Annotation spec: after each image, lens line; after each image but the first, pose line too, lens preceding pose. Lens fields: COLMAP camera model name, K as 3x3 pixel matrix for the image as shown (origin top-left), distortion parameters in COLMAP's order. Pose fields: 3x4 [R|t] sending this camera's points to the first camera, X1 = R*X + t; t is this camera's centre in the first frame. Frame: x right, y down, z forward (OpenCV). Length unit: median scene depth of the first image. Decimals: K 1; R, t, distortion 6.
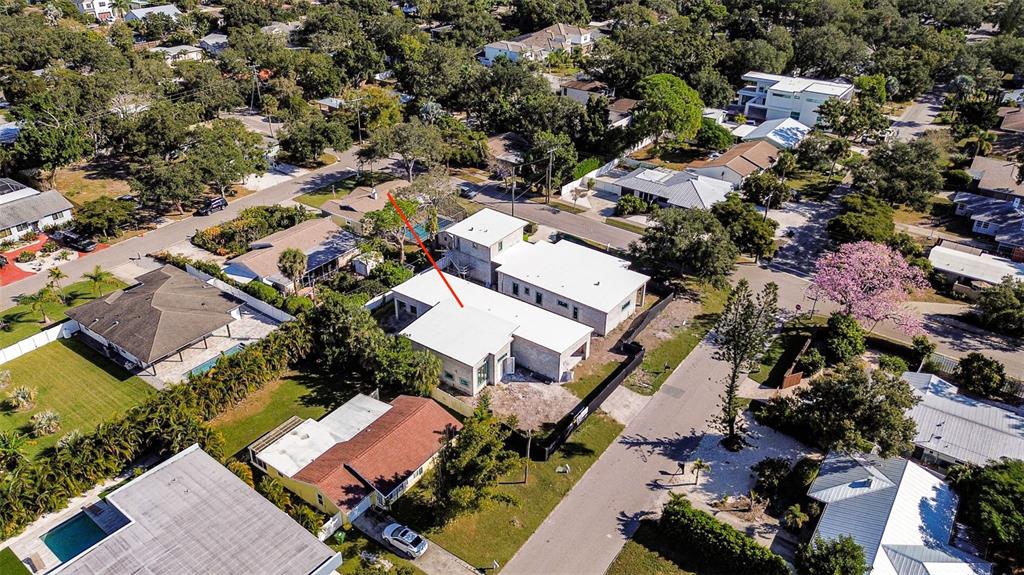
lens RADIAL K [[726.4, 0, 514.1], [0, 726.4, 283.9], [0, 0, 1]] dist [0.061397, -0.058560]
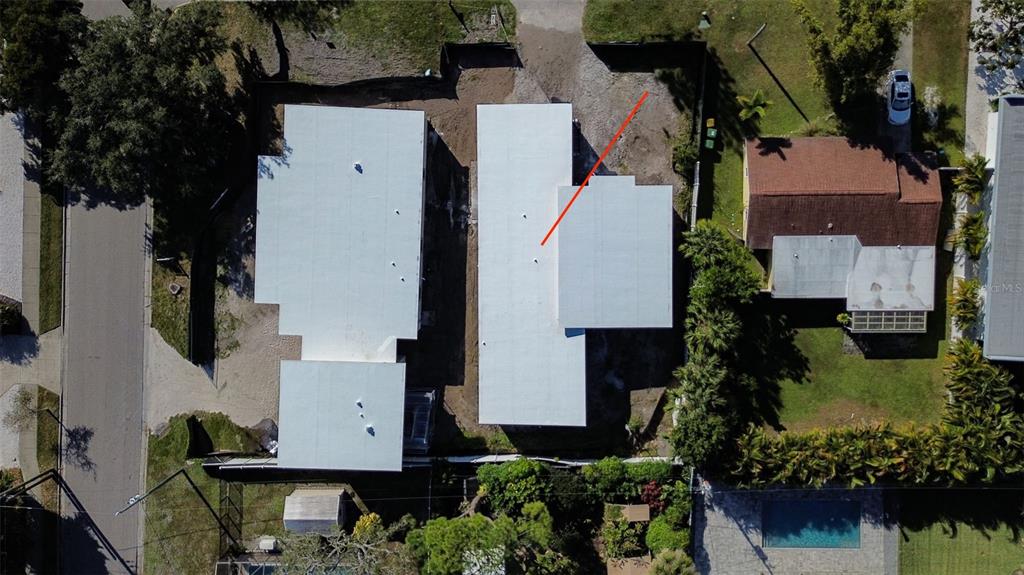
lens RADIAL K [[819.0, 0, 518.5], [0, 819.0, 240.5], [0, 0, 1]] dist [0.046918, 0.005548]
pose [[-0.583060, -0.812164, -0.020744, 0.002881], [0.420297, -0.323390, 0.847803, -0.514132], [-0.695263, 0.485602, 0.529905, 0.556670]]
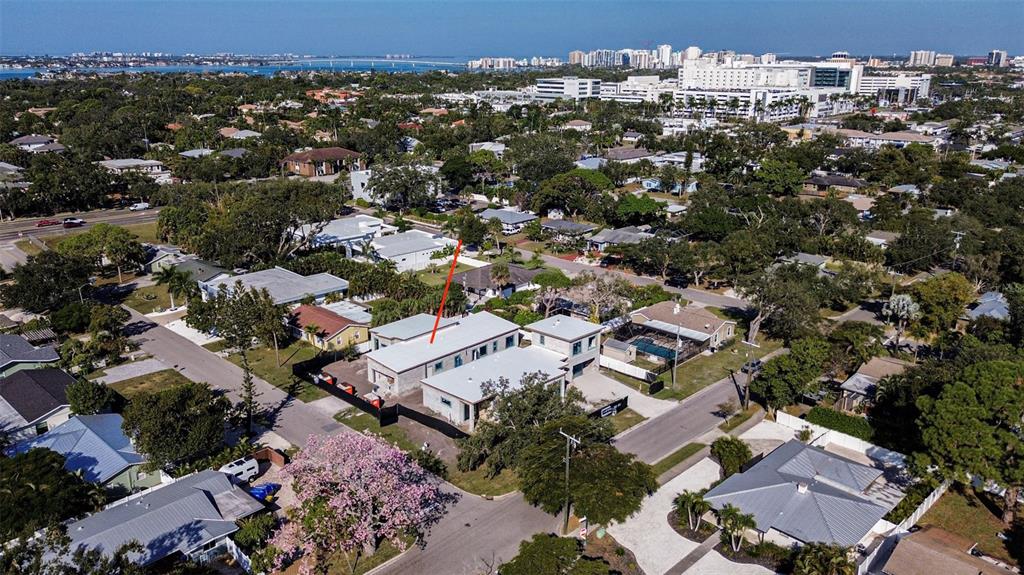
lens RADIAL K [[749.6, 0, 512.0], [0, 749.6, 287.5], [0, 0, 1]] dist [0.069041, -0.075376]
pose [[-0.138530, 0.280782, -0.949722, 1.027662], [-0.494559, 0.811223, 0.311974, -0.443733], [0.858033, 0.512911, 0.026484, 0.918502]]
